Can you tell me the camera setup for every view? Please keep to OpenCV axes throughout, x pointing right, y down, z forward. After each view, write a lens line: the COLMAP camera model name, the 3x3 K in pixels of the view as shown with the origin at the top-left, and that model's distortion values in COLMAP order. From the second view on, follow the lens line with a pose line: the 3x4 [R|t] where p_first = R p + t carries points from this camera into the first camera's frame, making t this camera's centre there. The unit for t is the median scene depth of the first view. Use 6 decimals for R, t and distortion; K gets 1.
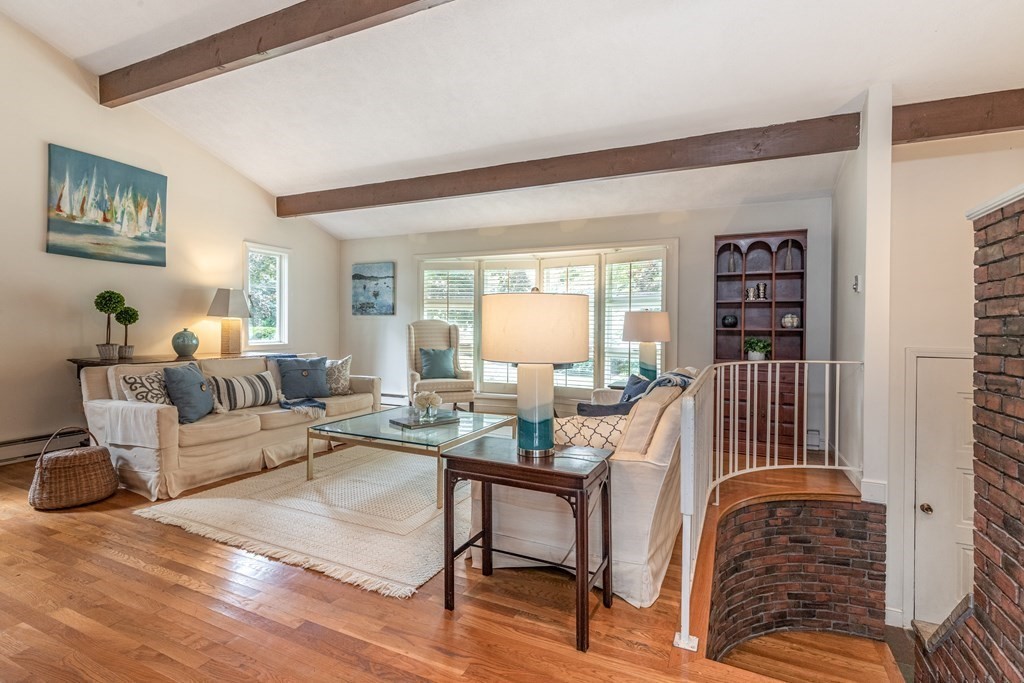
lens RADIAL K [[473.9, 0, 516.5], [0, 473.9, 336.2], [0, 0, 1]] dist [0.002185, -0.000476]
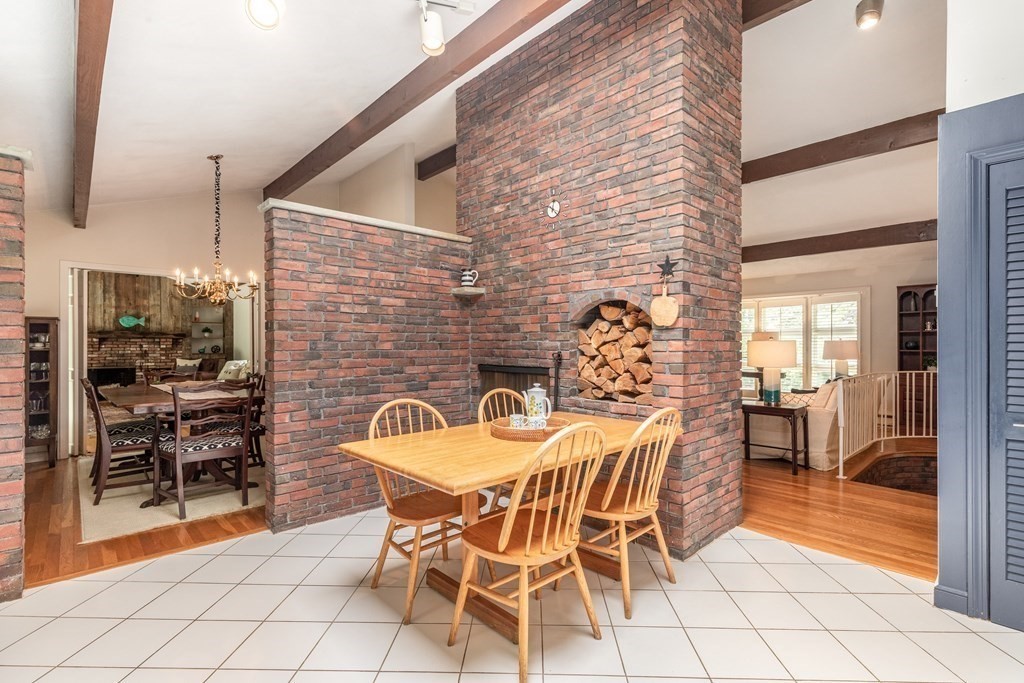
lens RADIAL K [[473.9, 0, 520.7], [0, 473.9, 344.7], [0, 0, 1]] dist [0.002185, -0.000476]
pose [[0.926847, -0.011176, -0.375272, -0.102183], [0.002801, 0.999735, -0.022857, -0.004174], [0.375428, 0.020134, 0.926633, -0.750668]]
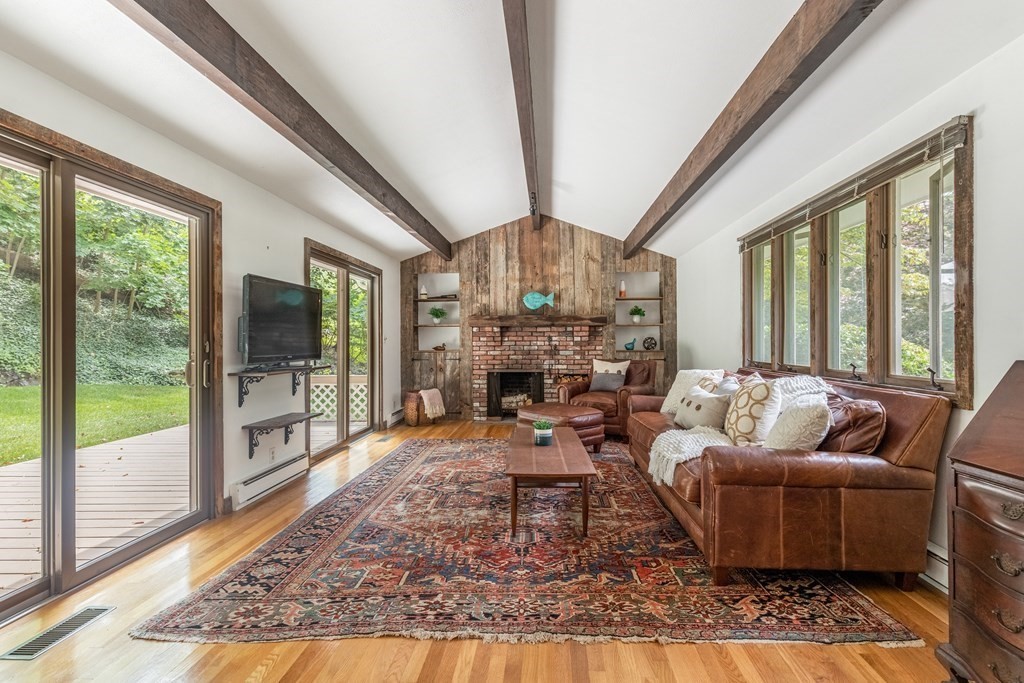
lens RADIAL K [[473.9, 0, 537.4], [0, 473.9, 343.3], [0, 0, 1]] dist [0.002185, -0.000476]
pose [[0.396758, -0.009487, -0.917874, -1.321783], [-0.008872, 0.999860, -0.014170, -0.018987], [0.917880, 0.013766, 0.396618, 0.062531]]
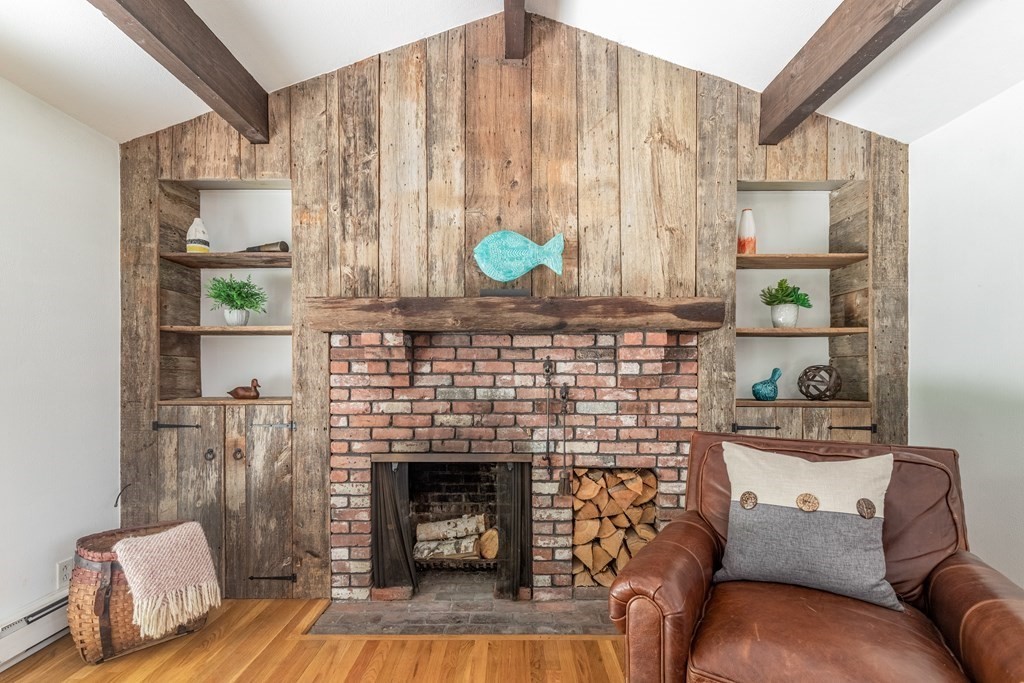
lens RADIAL K [[473.9, 0, 534.1], [0, 473.9, 372.1], [0, 0, 1]] dist [0.002185, -0.000476]
pose [[0.458609, -0.010616, -0.888575, -2.200514], [-0.012795, 0.999746, -0.018548, -0.039877], [0.888546, 0.019876, 0.458357, 0.426606]]
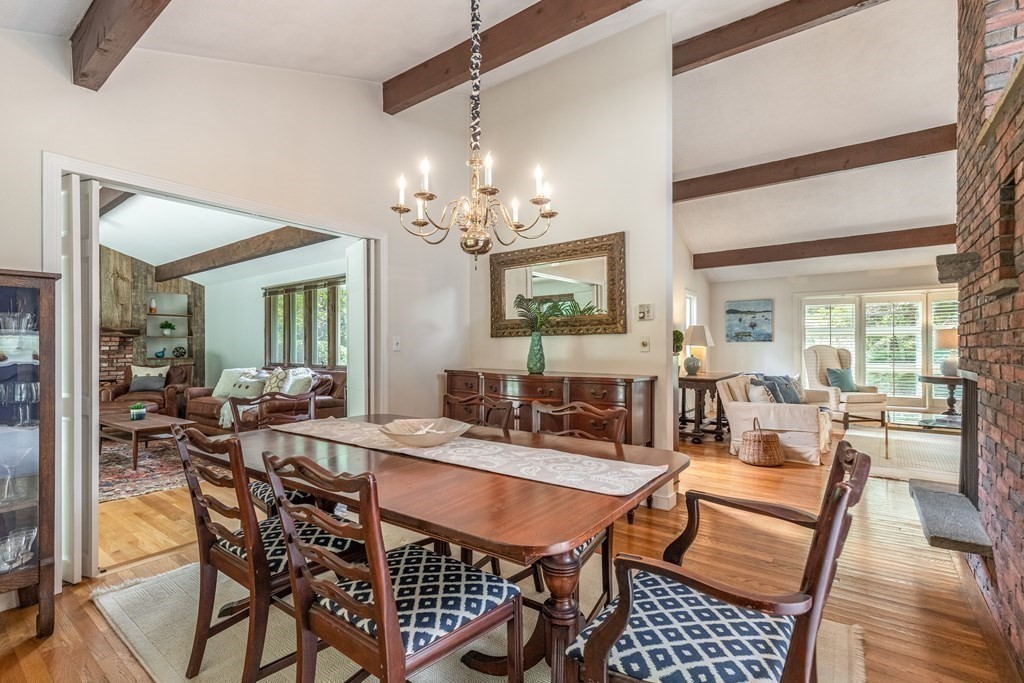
lens RADIAL K [[473.9, 0, 506.0], [0, 473.9, 348.6], [0, 0, 1]] dist [0.002185, -0.000476]
pose [[0.973512, -0.011844, -0.228327, -0.910342], [0.007541, 0.999777, -0.019706, -0.010566], [0.228510, 0.017462, 0.973385, -0.508480]]
